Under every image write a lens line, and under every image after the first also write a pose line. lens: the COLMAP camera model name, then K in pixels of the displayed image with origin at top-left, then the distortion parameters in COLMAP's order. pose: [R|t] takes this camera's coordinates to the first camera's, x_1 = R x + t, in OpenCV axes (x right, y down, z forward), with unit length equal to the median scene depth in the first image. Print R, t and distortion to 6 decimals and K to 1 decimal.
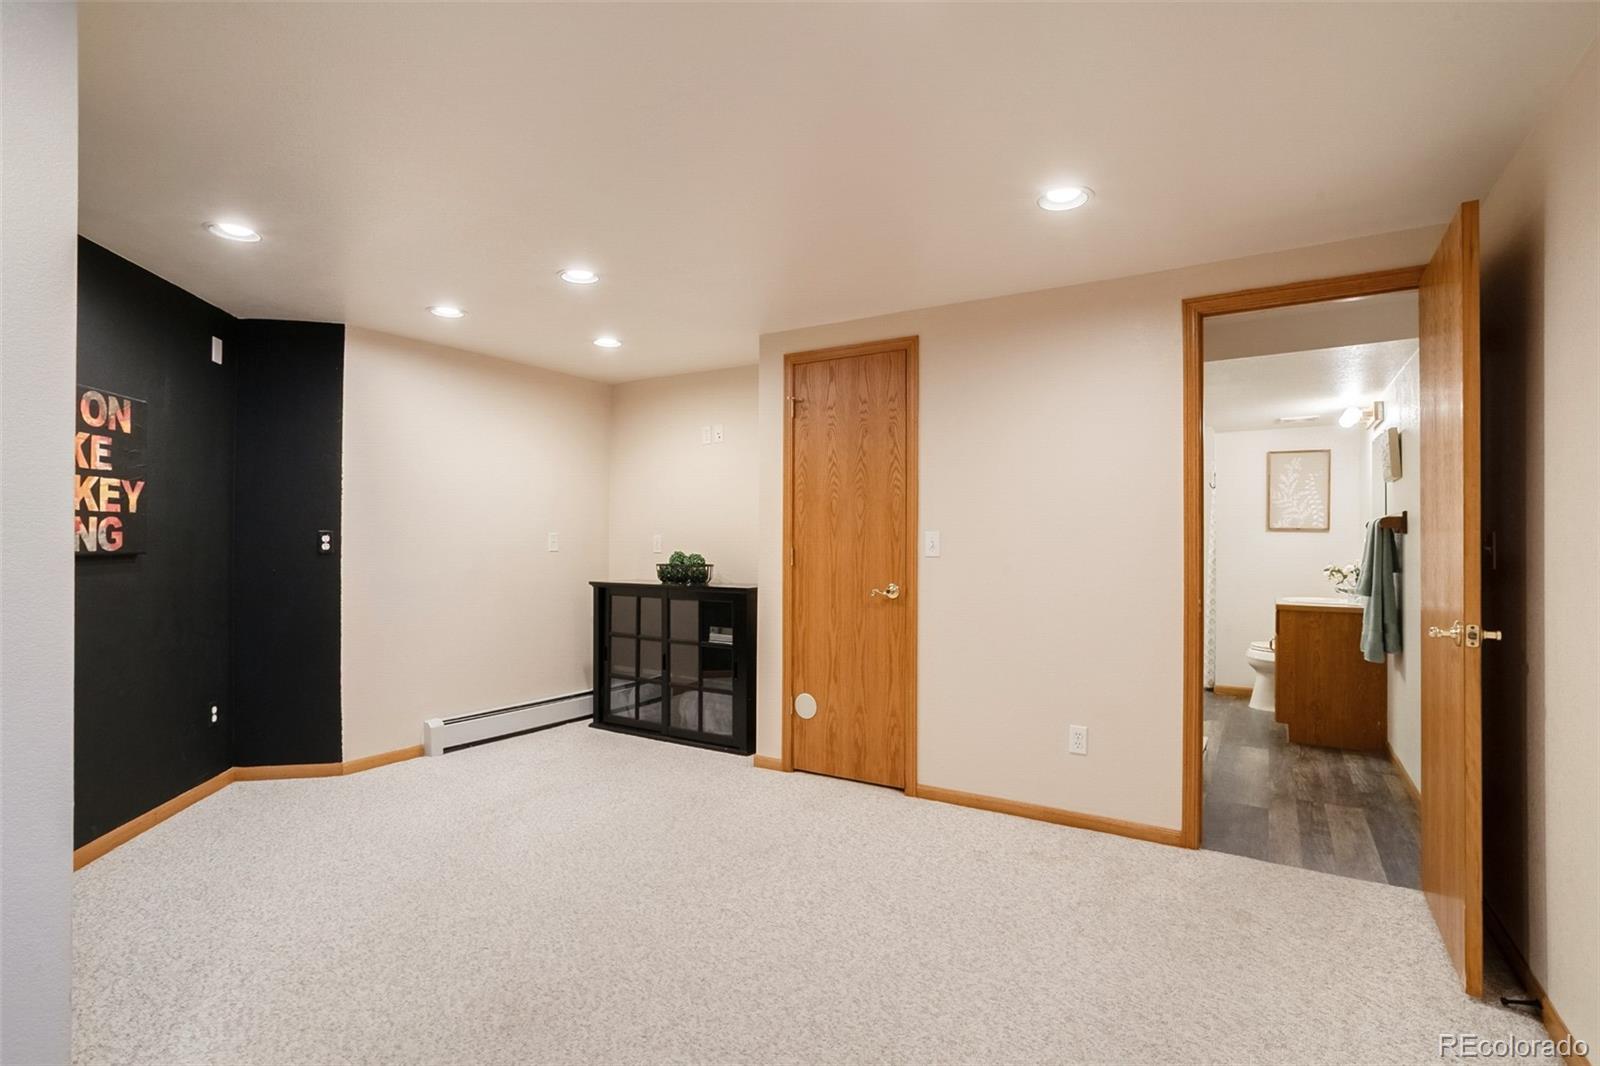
lens RADIAL K [[776.1, 0, 793.3], [0, 776.1, 535.6], [0, 0, 1]] dist [-0.003847, -0.000389]
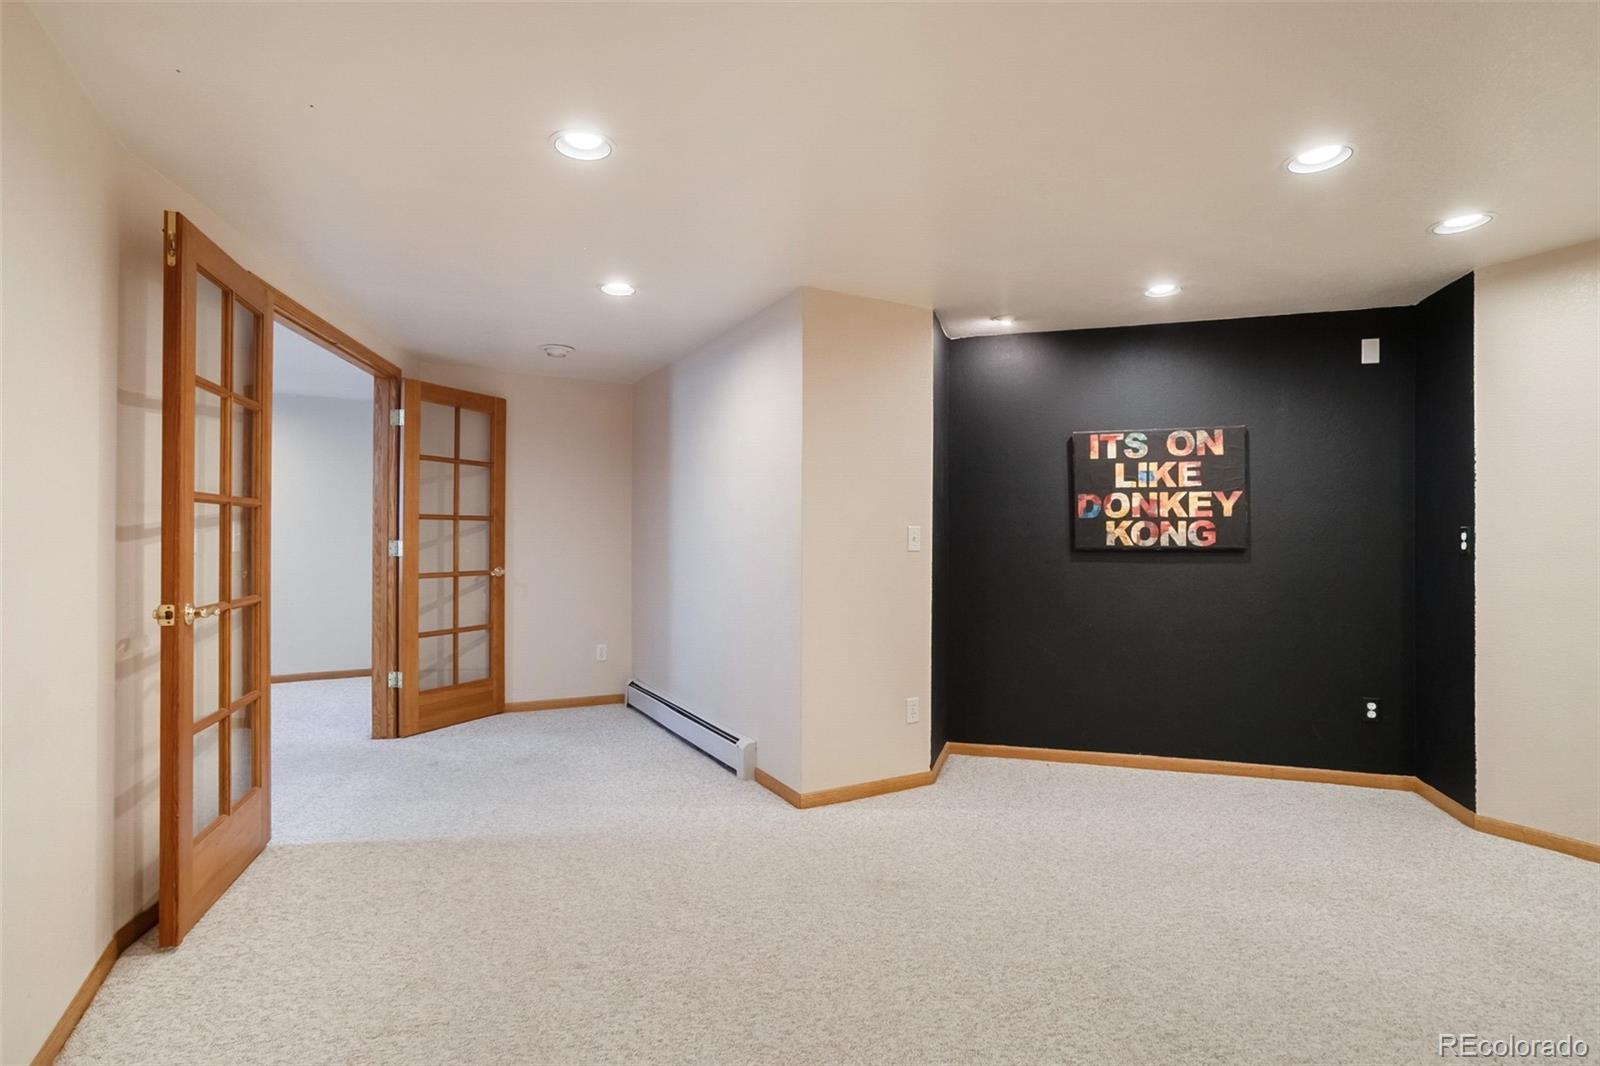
lens RADIAL K [[776.1, 0, 794.7], [0, 776.1, 535.2], [0, 0, 1]] dist [-0.003847, -0.000389]
pose [[-0.480782, -0.009996, -0.876783, 0.626419], [0.000361, 0.999933, -0.011597, 0.016303], [0.876840, -0.005892, -0.480746, 1.025551]]
